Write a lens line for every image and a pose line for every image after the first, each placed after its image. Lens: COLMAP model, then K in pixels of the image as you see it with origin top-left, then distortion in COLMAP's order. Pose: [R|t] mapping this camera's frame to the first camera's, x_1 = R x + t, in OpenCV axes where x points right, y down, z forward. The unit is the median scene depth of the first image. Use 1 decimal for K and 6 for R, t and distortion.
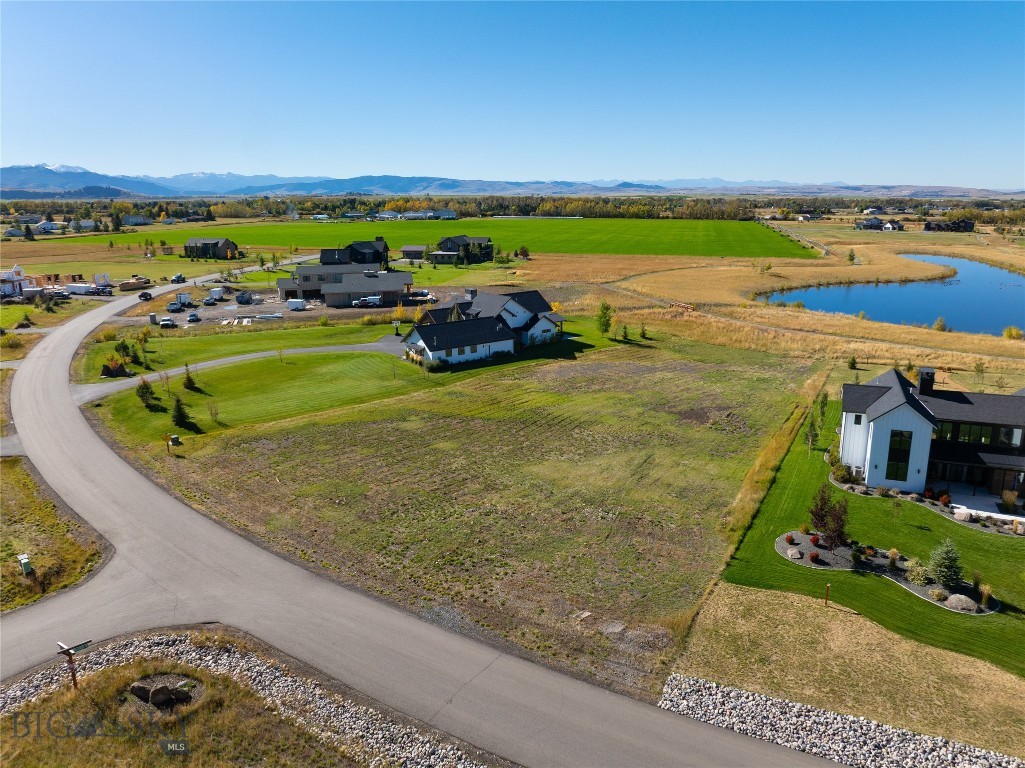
lens RADIAL K [[728.2, 0, 516.3], [0, 728.2, 382.2], [0, 0, 1]] dist [-0.033716, -0.009620]
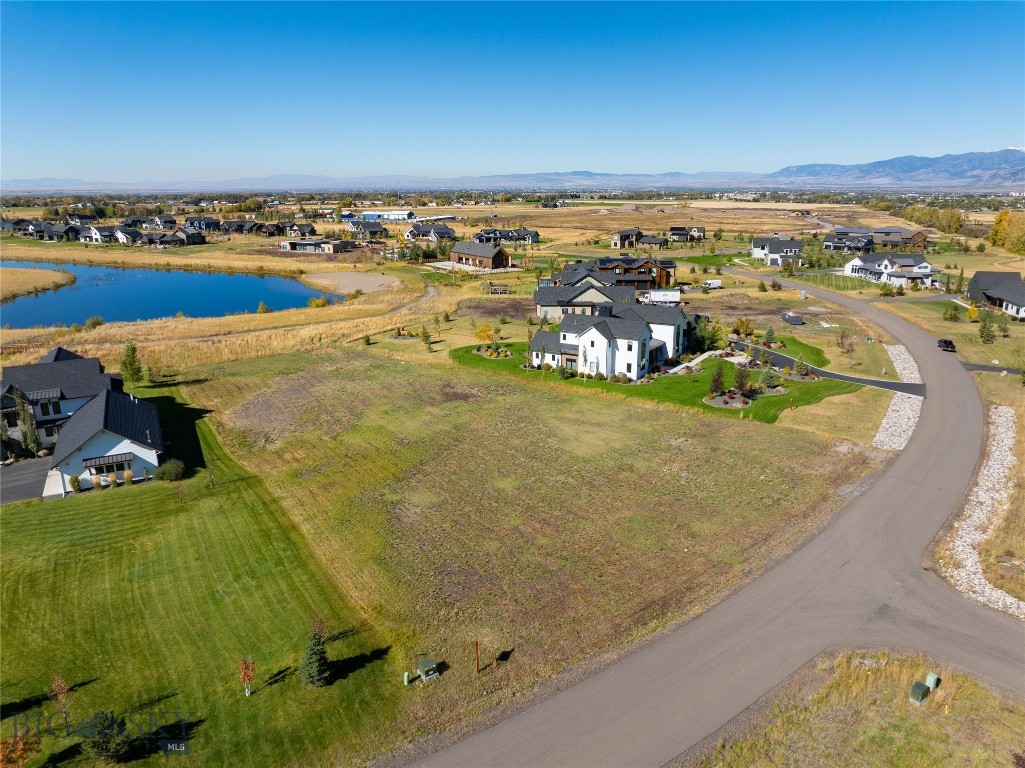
lens RADIAL K [[726.9, 0, 515.7], [0, 726.9, 367.0], [0, 0, 1]] dist [-0.038397, -0.004237]
pose [[0.148869, -0.235758, 0.960342, -0.648071], [0.248947, 0.948819, 0.194338, -0.155175], [-0.957007, 0.210144, 0.199941, 0.547694]]
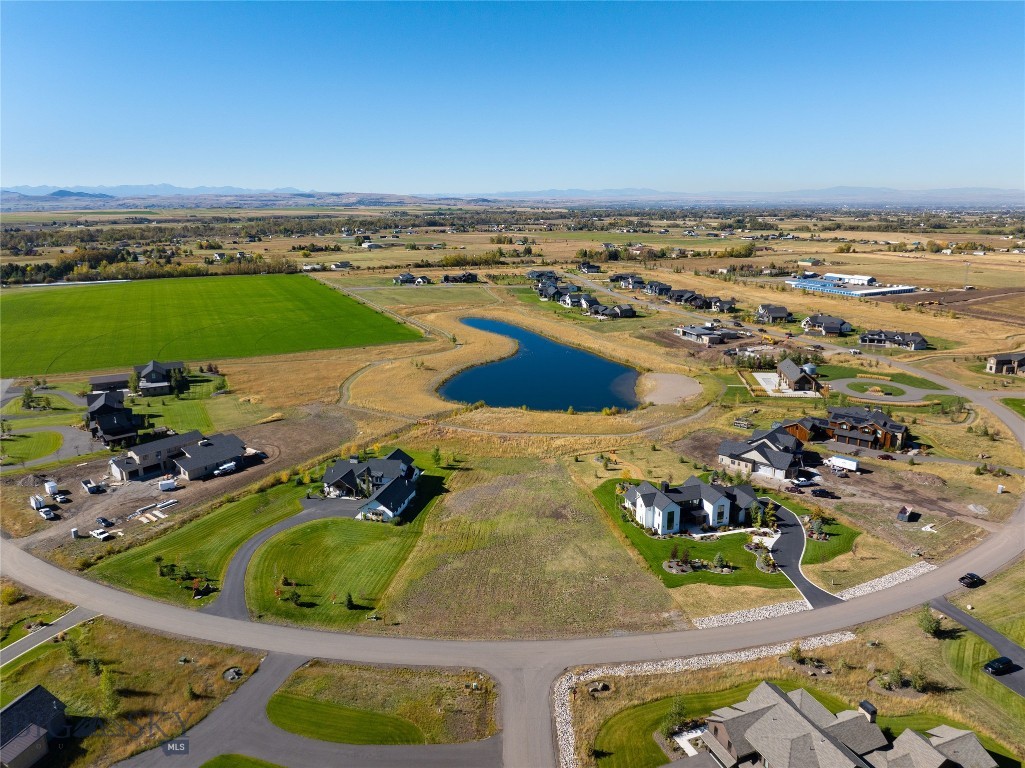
lens RADIAL K [[718.6, 0, 514.5], [0, 718.6, 380.1], [0, 0, 1]] dist [-0.038684, -0.002761]
pose [[0.763365, -0.154954, 0.627107, -0.843487], [0.159511, 0.985957, 0.049454, -0.359522], [-0.625963, 0.062279, 0.777362, -0.408572]]
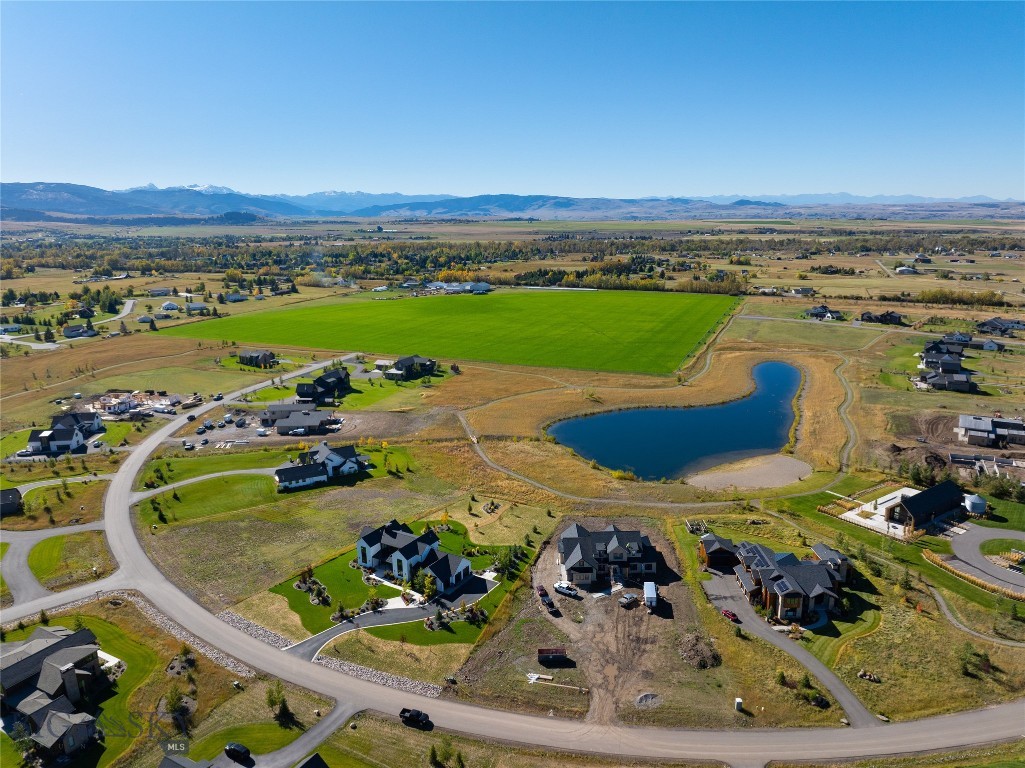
lens RADIAL K [[726.9, 0, 515.7], [0, 726.9, 367.0], [0, 0, 1]] dist [-0.038397, -0.004237]
pose [[0.987657, 0.026532, -0.154368, 0.907713], [-0.032831, 0.998723, -0.038398, -0.328211], [0.153152, 0.042992, 0.987267, -1.068475]]
